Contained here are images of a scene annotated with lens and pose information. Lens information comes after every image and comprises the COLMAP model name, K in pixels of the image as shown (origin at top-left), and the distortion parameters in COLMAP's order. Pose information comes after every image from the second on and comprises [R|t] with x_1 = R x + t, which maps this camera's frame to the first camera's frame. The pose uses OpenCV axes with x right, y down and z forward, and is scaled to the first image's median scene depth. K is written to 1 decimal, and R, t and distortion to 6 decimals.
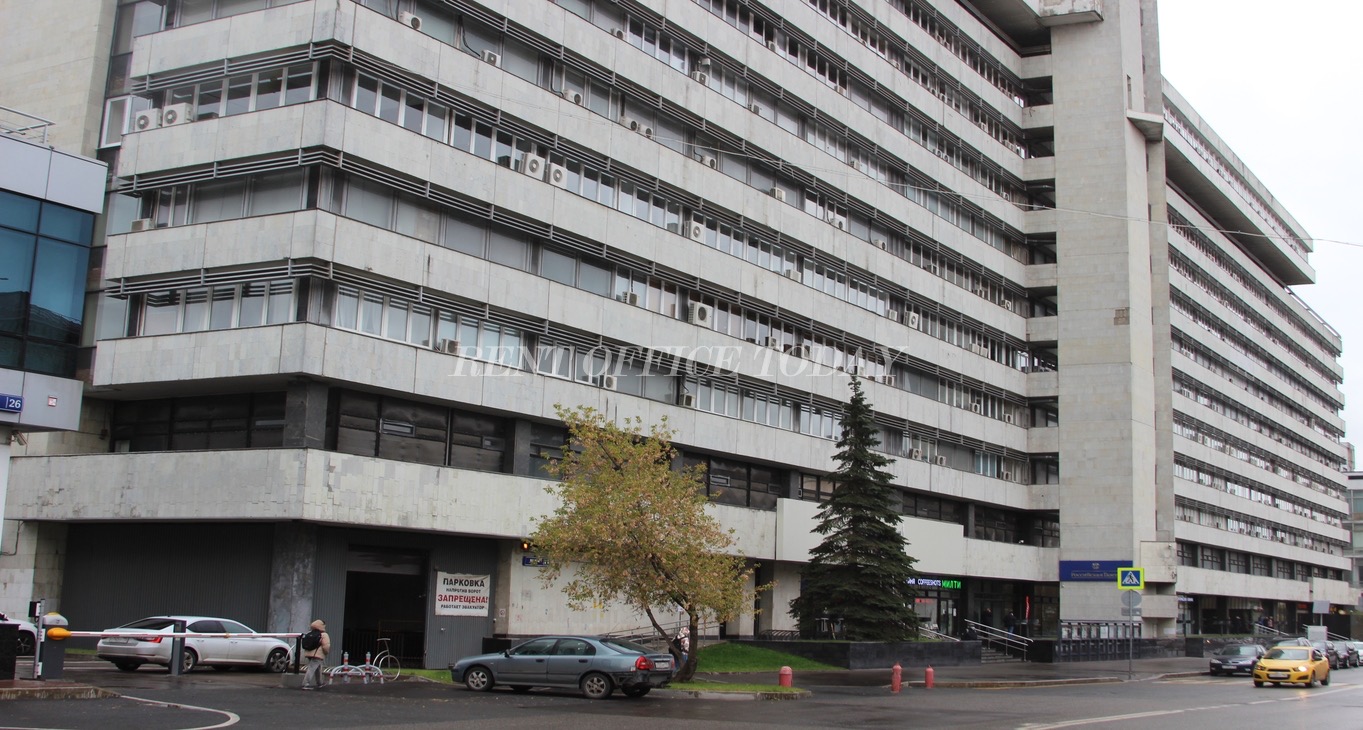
lens RADIAL K [[1825.5, 0, 681.5], [0, 1825.5, 365.0], [0, 0, 1]] dist [-0.235982, 0.295838]
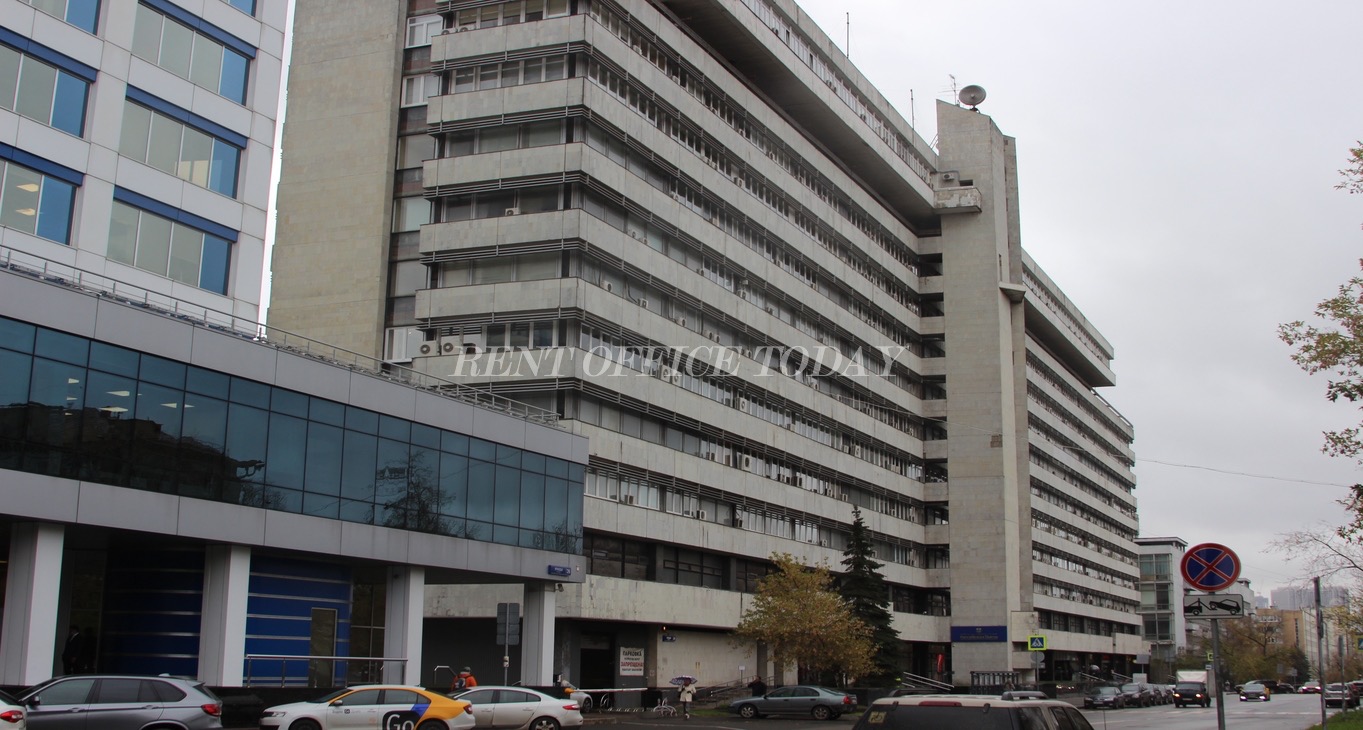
lens RADIAL K [[1825.5, 0, 681.5], [0, 1825.5, 365.0], [0, 0, 1]] dist [-0.235982, 0.295838]
pose [[0.991931, 0.007507, 0.126553, -0.151019], [-0.003960, 0.999593, -0.028263, -0.043382], [-0.126714, 0.027534, 0.991557, -0.284976]]
